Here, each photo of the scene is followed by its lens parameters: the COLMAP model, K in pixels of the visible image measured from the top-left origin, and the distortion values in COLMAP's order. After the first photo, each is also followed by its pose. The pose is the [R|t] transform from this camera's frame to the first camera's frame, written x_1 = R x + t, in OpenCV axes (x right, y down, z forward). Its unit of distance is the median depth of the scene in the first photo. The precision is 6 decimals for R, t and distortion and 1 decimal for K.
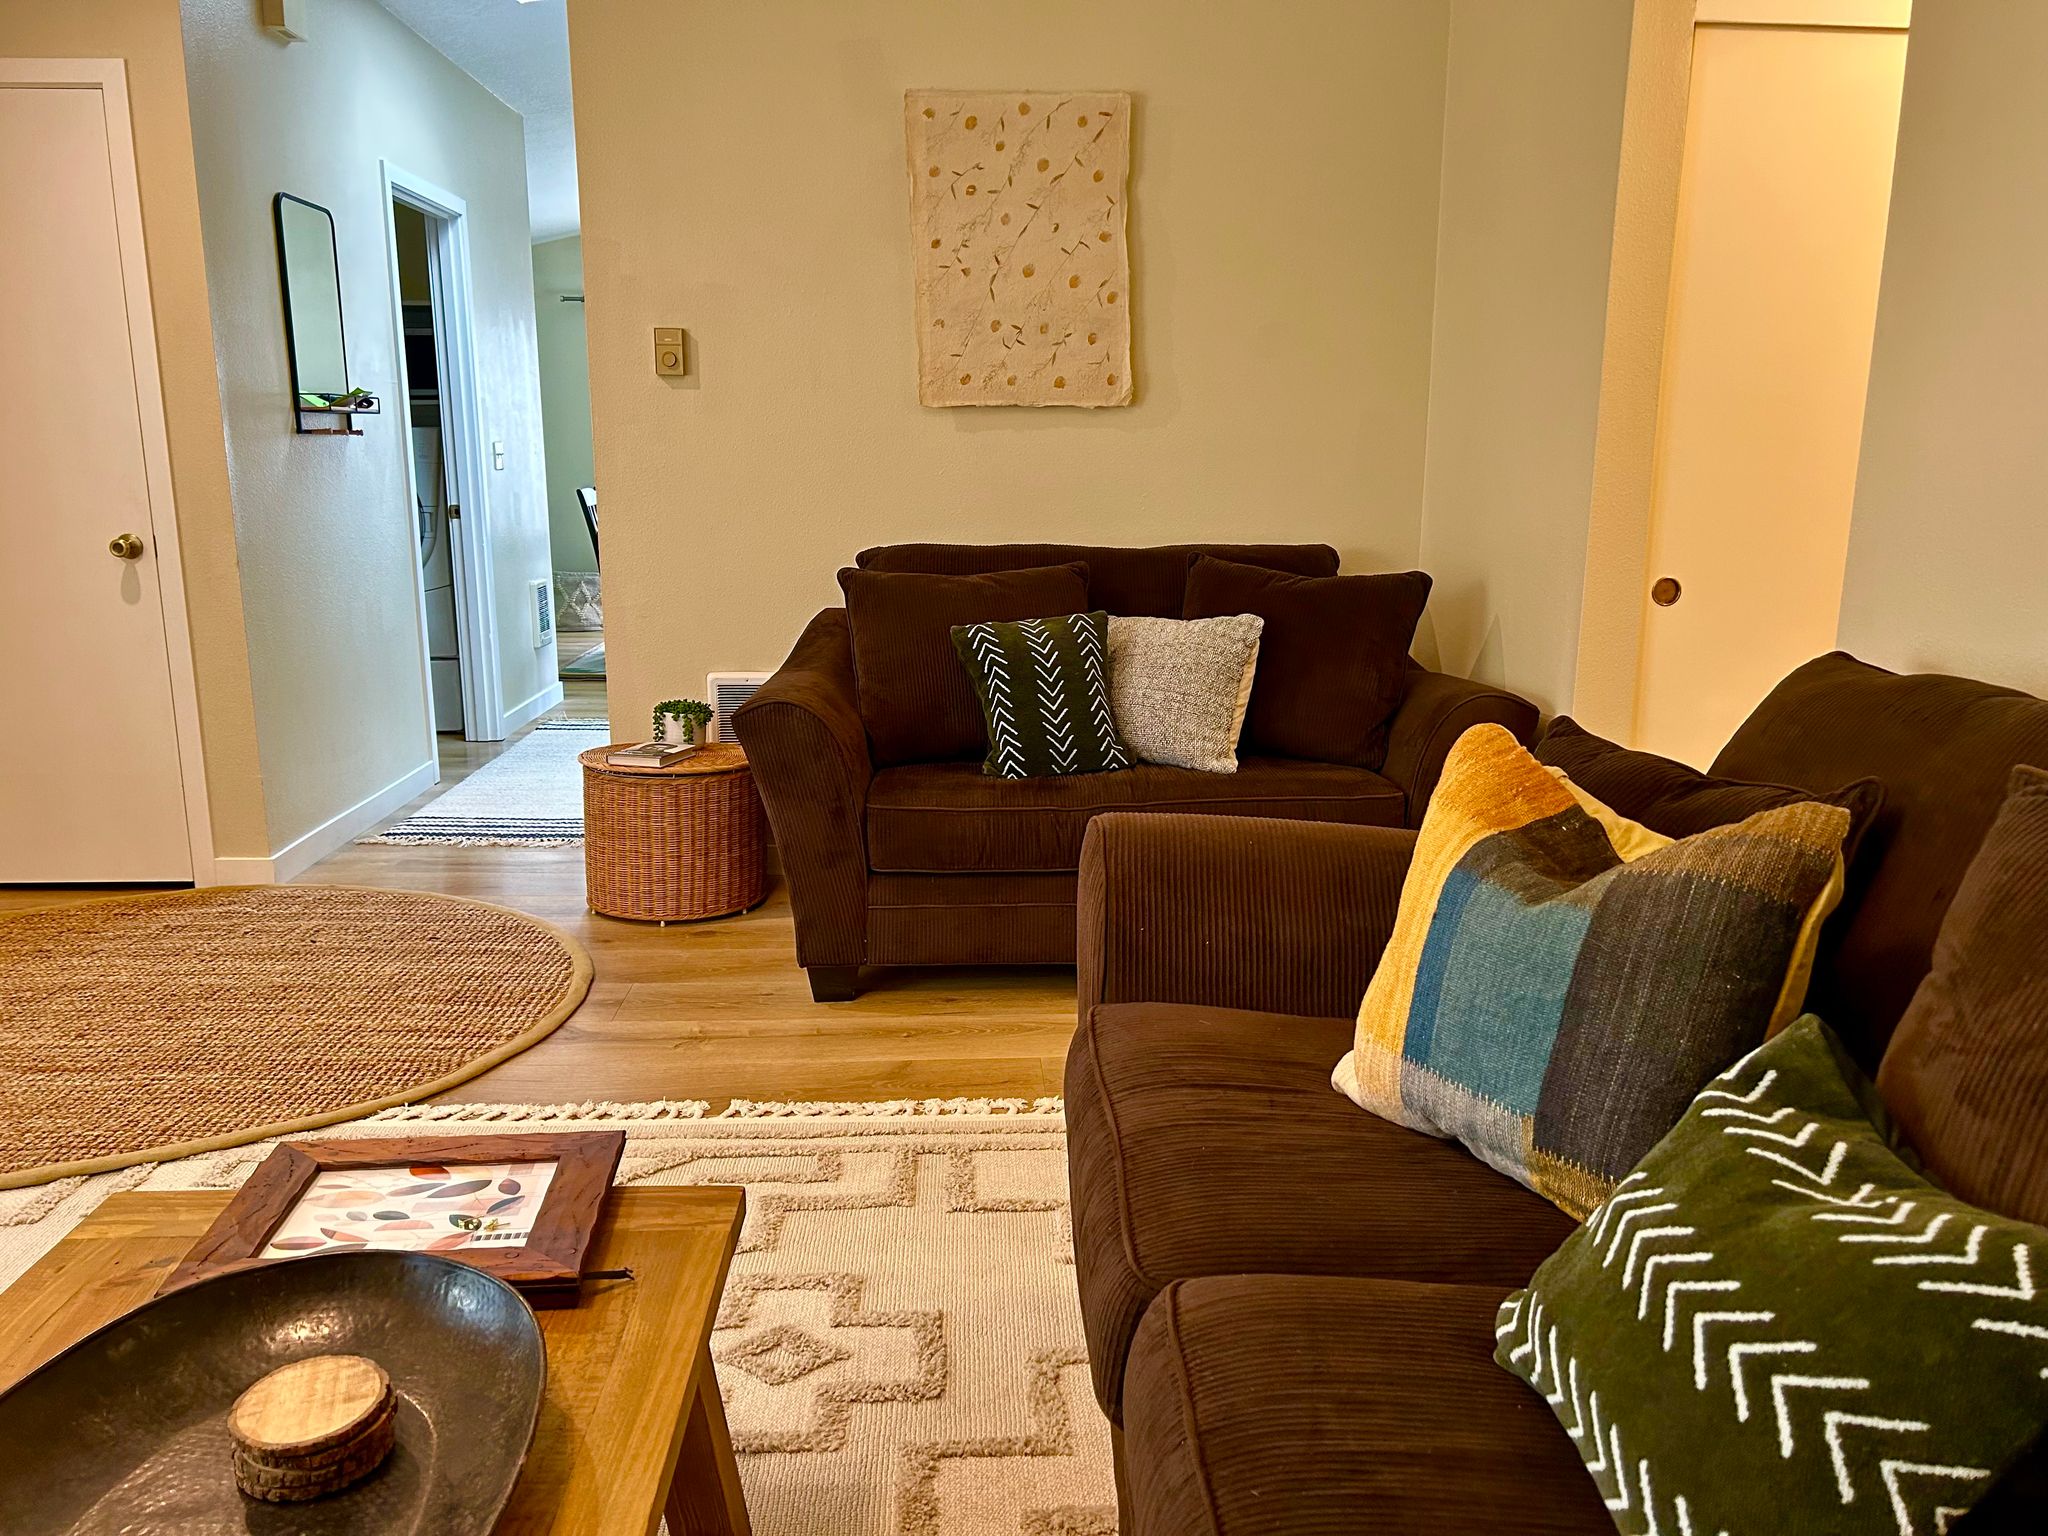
lens RADIAL K [[1534.2, 0, 1025.4], [0, 1534.2, 790.2], [0, 0, 1]] dist [0.041065, -0.049420]
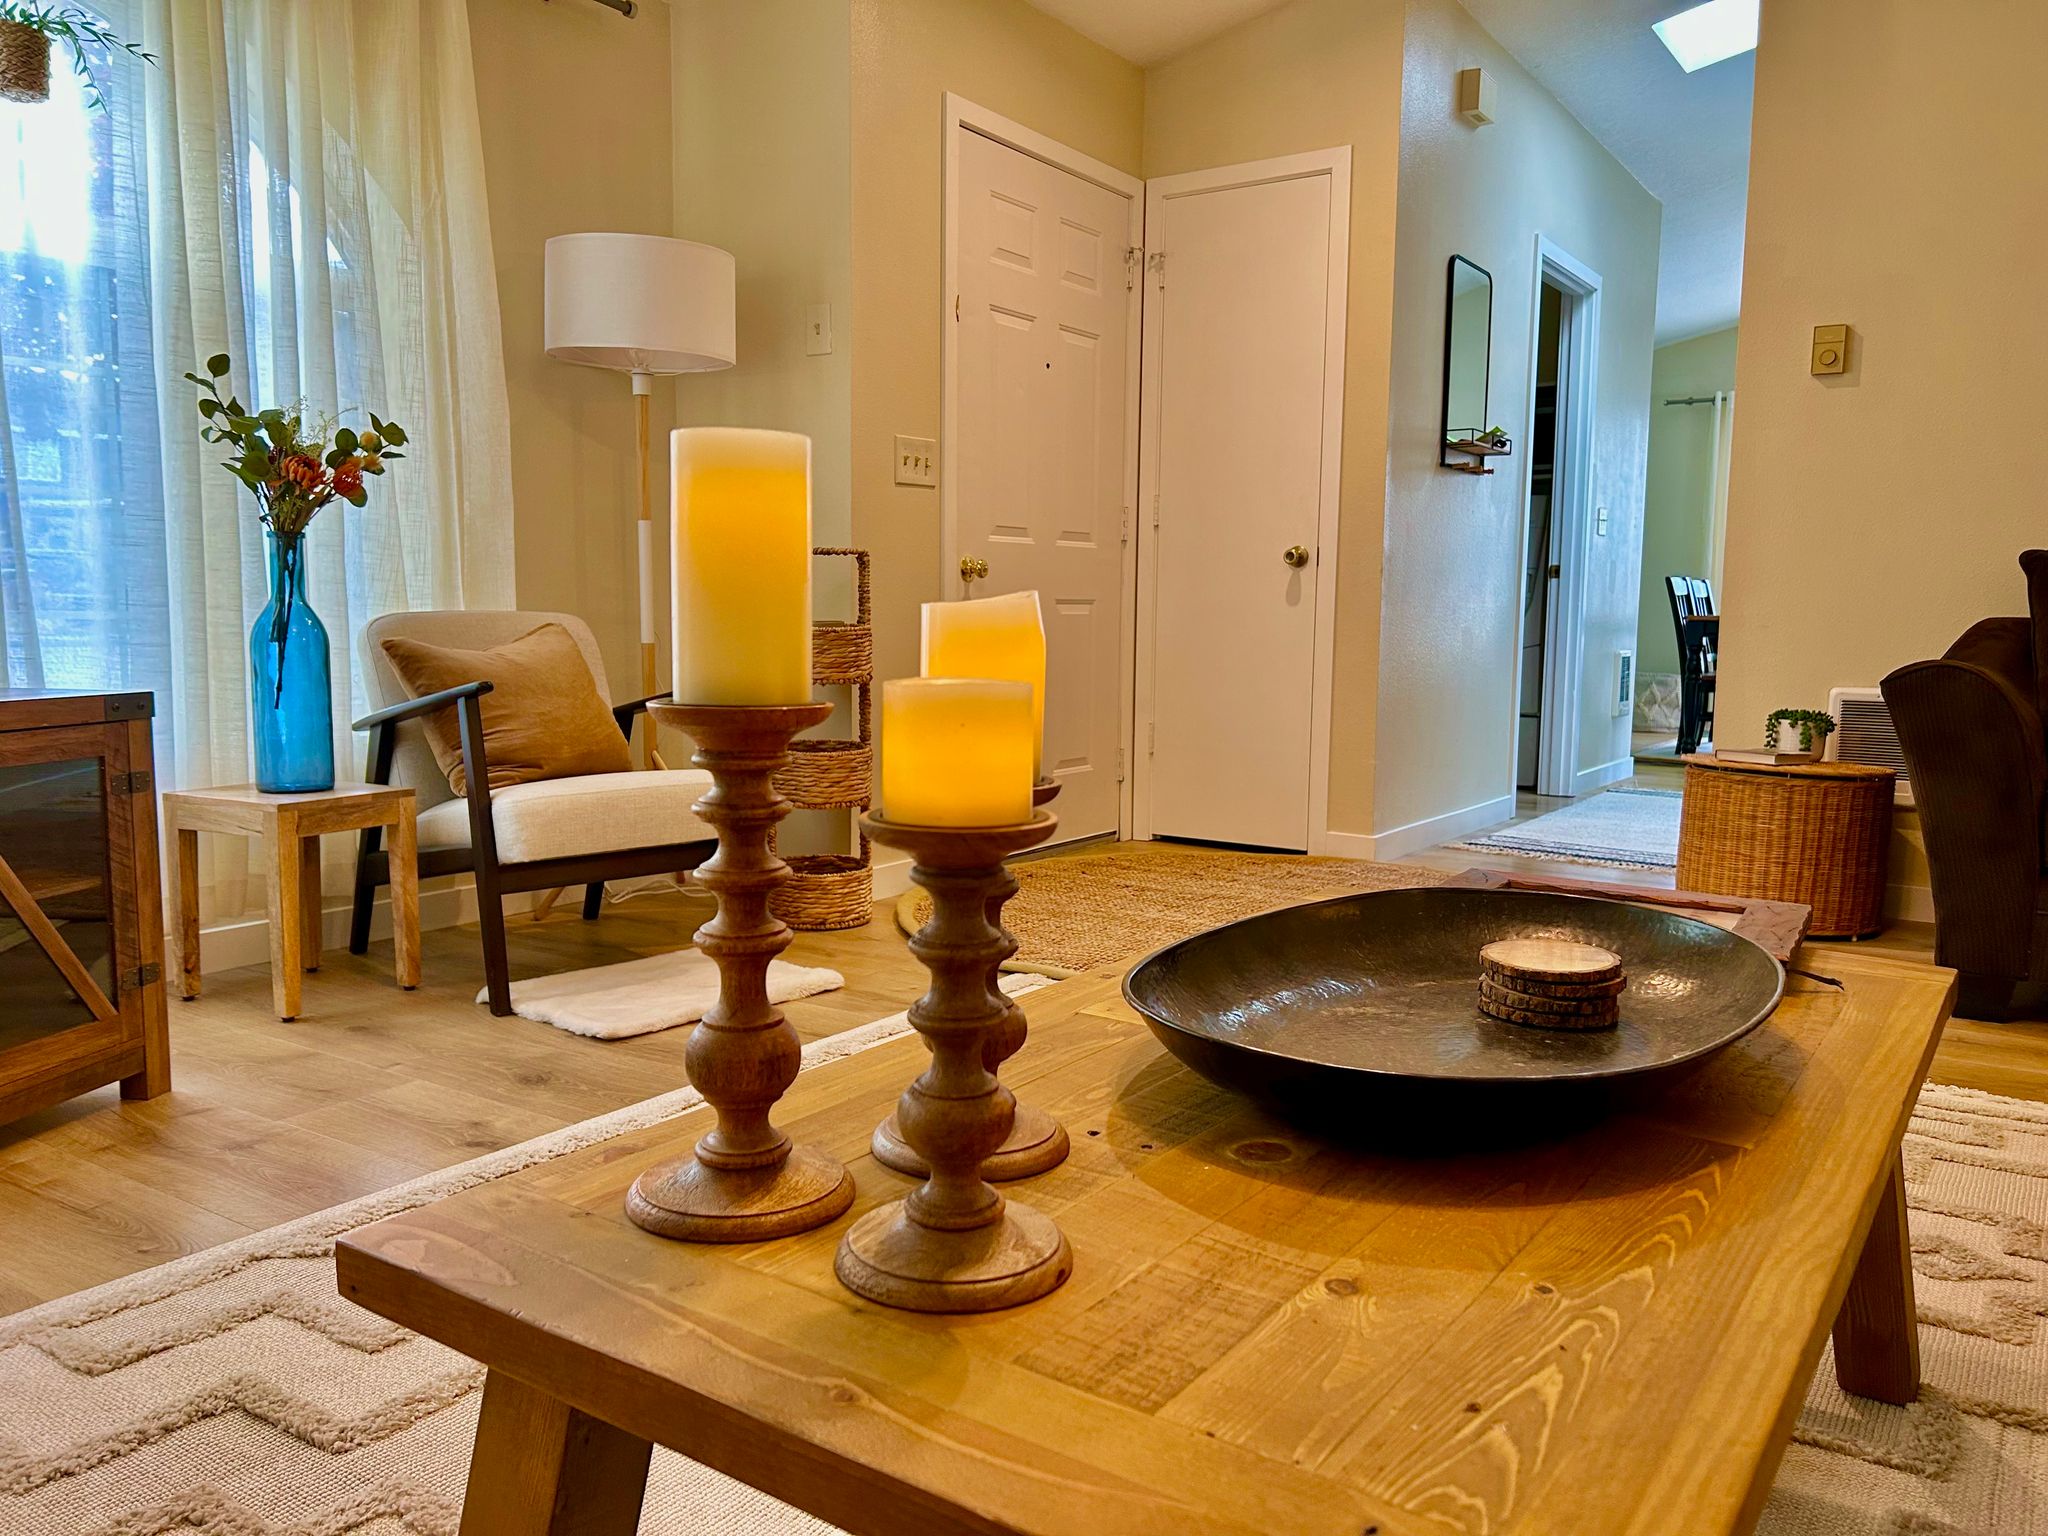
lens RADIAL K [[1534.2, 0, 1025.4], [0, 1534.2, 790.2], [0, 0, 1]] dist [0.041065, -0.049420]
pose [[0.798802, 0.074299, -0.596988, -0.034628], [-0.138437, 0.988415, -0.062222, 0.116925], [0.585449, 0.132348, 0.799833, -0.029634]]
